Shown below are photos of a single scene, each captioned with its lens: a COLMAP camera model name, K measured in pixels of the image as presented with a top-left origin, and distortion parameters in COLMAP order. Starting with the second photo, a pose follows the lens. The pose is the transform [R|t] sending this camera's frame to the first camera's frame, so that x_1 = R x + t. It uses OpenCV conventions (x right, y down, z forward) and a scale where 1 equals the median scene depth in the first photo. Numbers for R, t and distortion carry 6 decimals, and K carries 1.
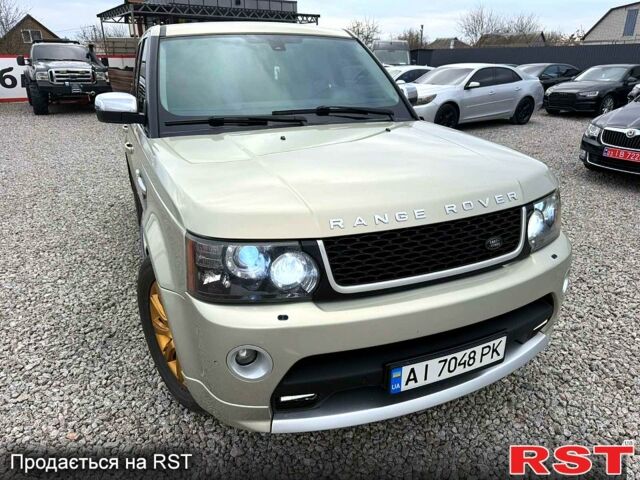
lens RADIAL K [[483.3, 0, 332.4], [0, 483.3, 239.6], [0, 0, 1]] dist [0.003815, -0.006774]
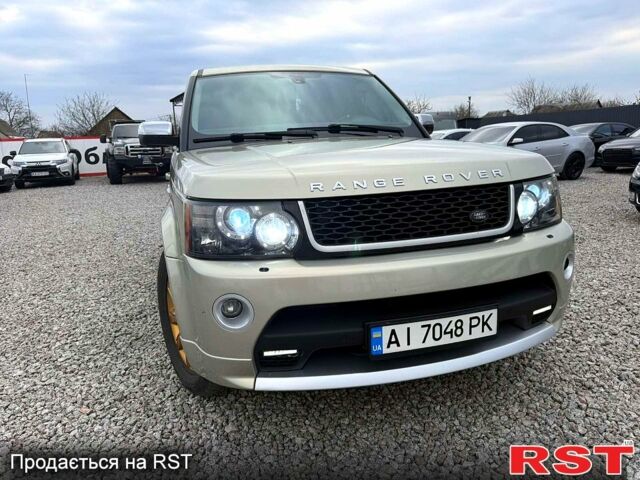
lens RADIAL K [[481.3, 0, 320.1], [0, 481.3, 232.5], [0, 0, 1]] dist [0.035493, -0.053761]
pose [[0.989721, -0.012926, -0.142427, 0.121350], [-0.011466, 0.985529, -0.169119, 0.180007], [0.142552, 0.169014, 0.975250, -0.030032]]
